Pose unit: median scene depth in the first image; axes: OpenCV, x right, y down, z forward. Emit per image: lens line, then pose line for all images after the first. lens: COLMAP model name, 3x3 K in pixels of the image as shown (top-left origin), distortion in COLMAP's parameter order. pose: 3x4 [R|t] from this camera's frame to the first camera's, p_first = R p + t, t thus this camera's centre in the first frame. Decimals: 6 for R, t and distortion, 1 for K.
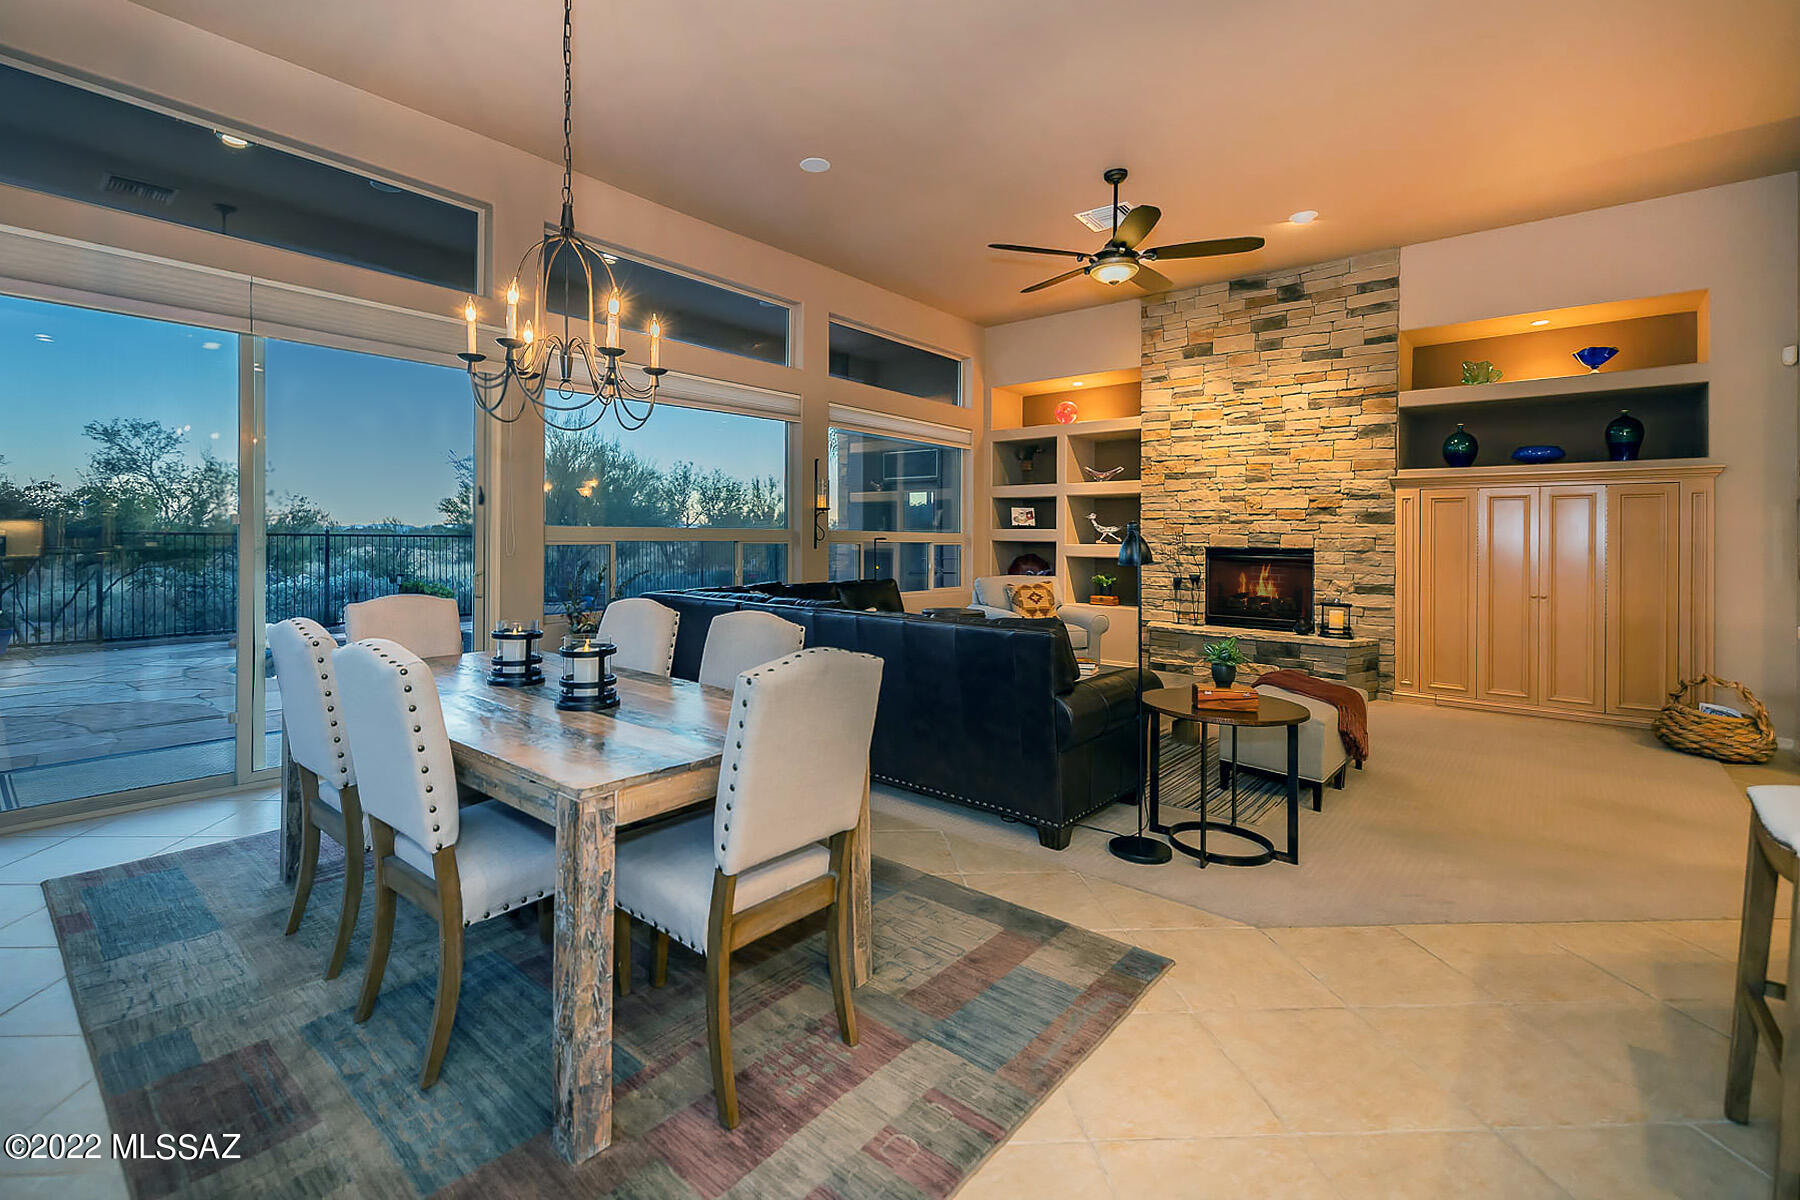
lens RADIAL K [[817.5, 0, 898.5], [0, 817.5, 556.8], [0, 0, 1]] dist [0.000204, 0.000009]
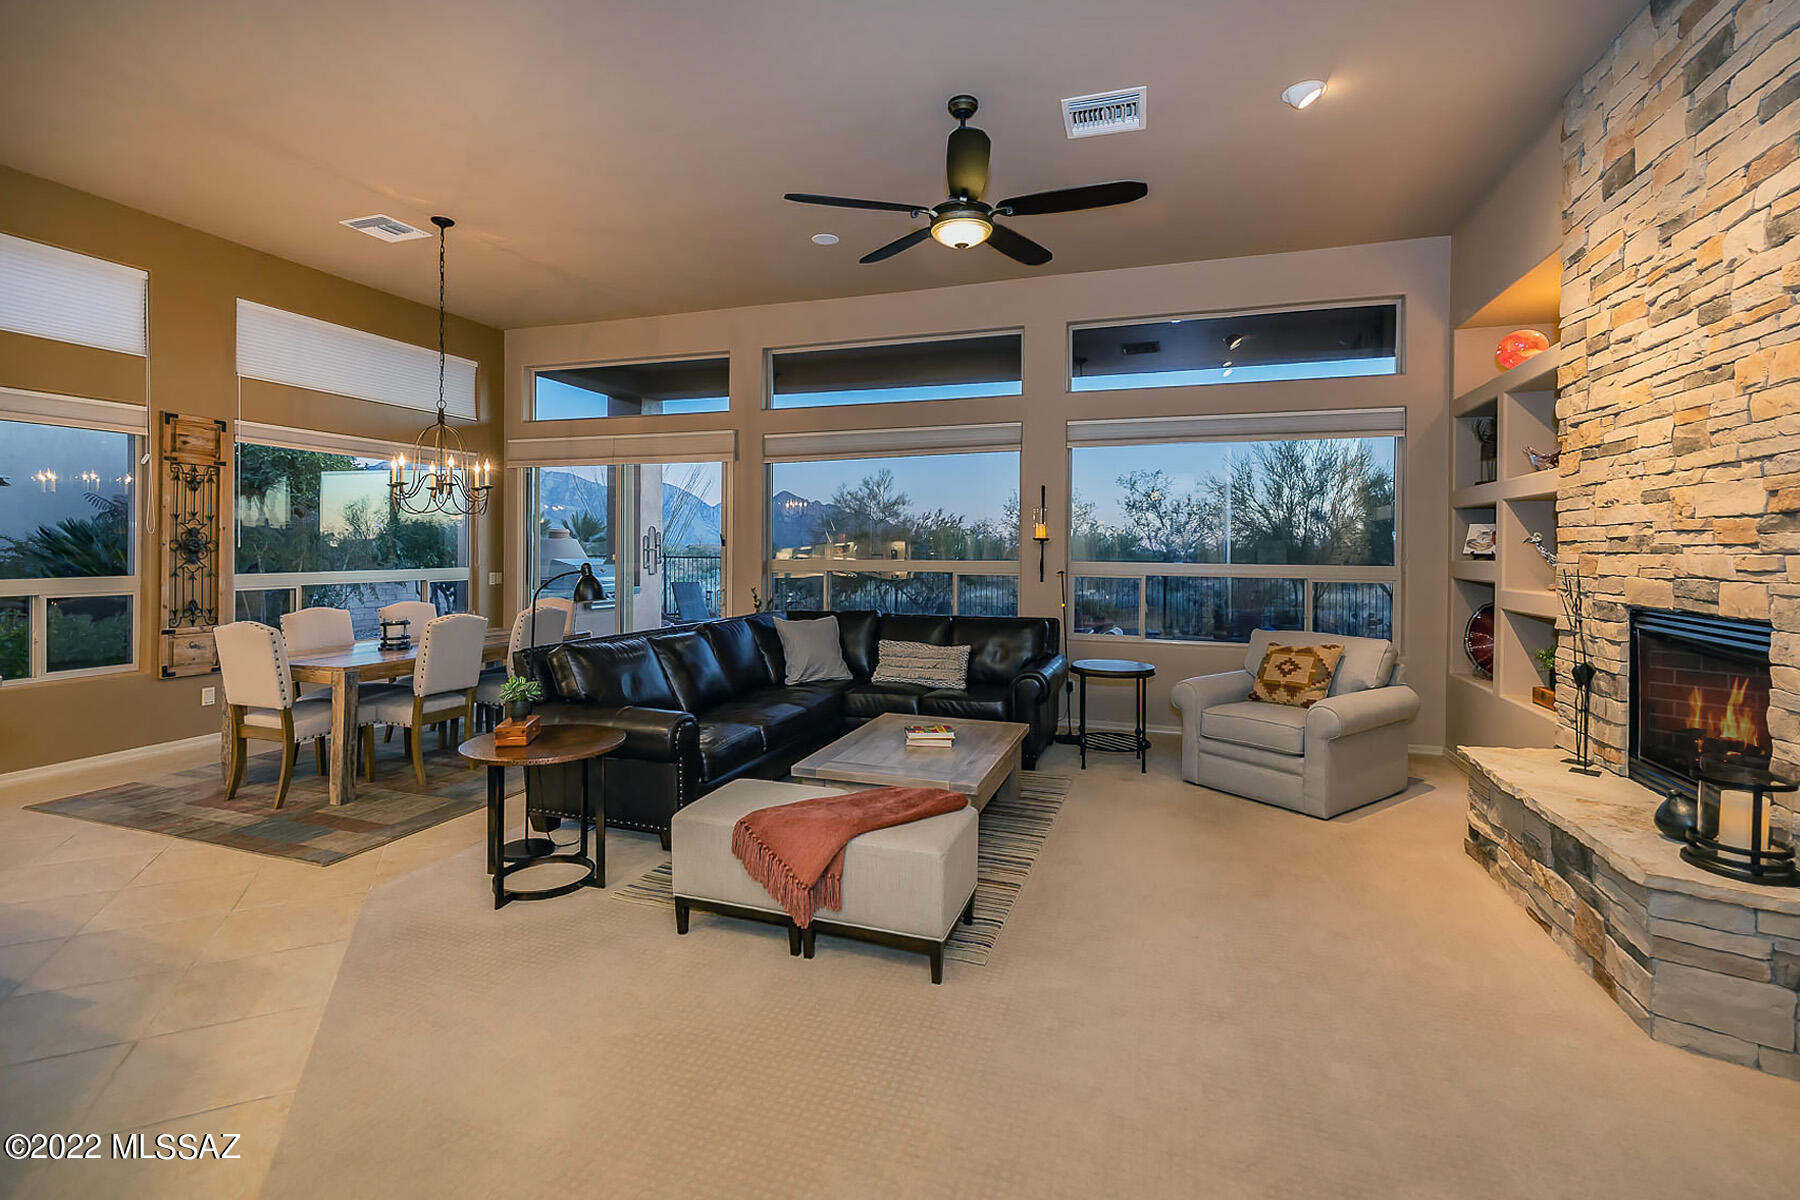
lens RADIAL K [[817.5, 0, 898.5], [0, 817.5, 556.8], [0, 0, 1]] dist [0.000204, 0.000009]
pose [[0.371331, 0.000489, -0.928500, 0.670439], [-0.014874, 0.999875, -0.005421, -0.030853], [0.928381, 0.015823, 0.371292, 0.475363]]
